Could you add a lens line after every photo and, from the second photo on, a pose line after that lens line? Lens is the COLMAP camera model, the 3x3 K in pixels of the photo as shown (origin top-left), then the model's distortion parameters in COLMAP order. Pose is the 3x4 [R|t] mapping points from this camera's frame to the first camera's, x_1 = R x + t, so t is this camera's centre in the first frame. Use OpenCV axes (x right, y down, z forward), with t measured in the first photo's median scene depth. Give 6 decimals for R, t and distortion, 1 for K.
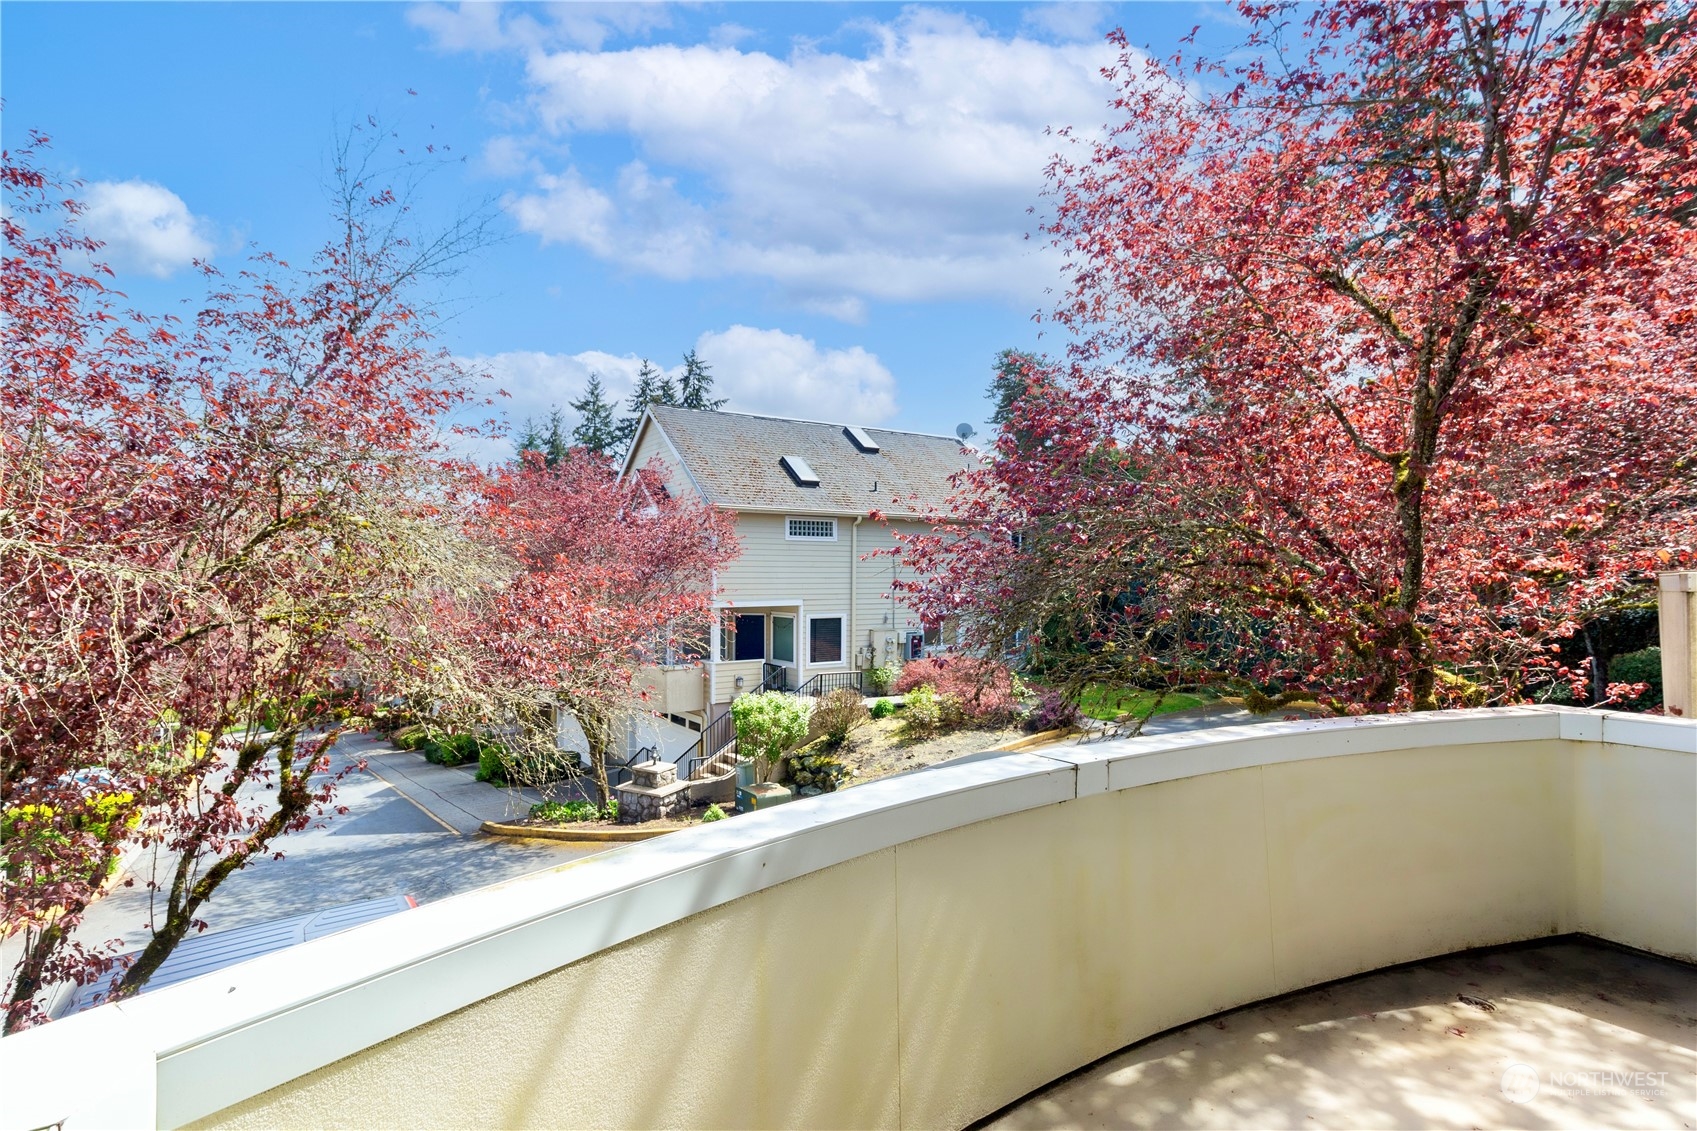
lens RADIAL K [[761.1, 0, 843.6], [0, 761.1, 567.0], [0, 0, 1]] dist [0.004571, 0.000240]
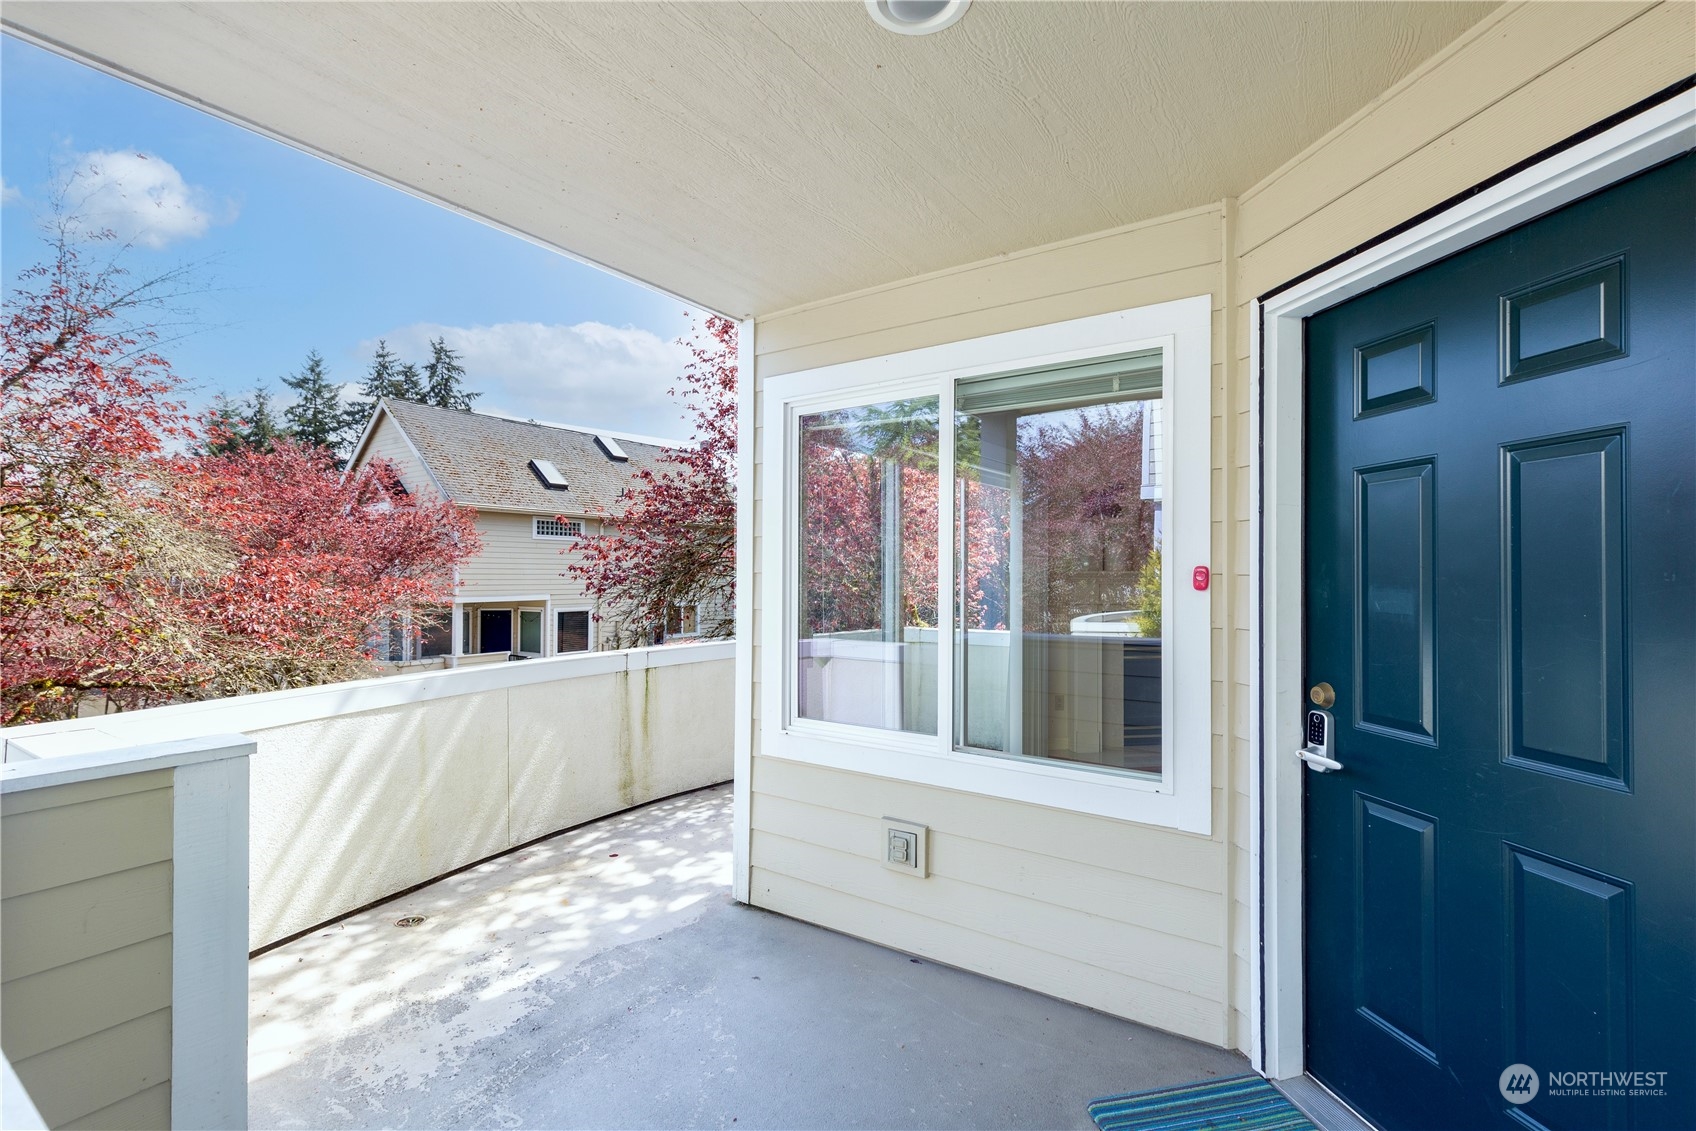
lens RADIAL K [[719.0, 0, 889.1], [0, 719.0, 573.6], [0, 0, 1]] dist [-0.002195, 0.000270]
pose [[0.935983, 0.006570, 0.351984, 0.035012], [-0.008477, 0.999957, 0.003876, 0.005469], [-0.351943, -0.006611, 0.935998, -0.113702]]
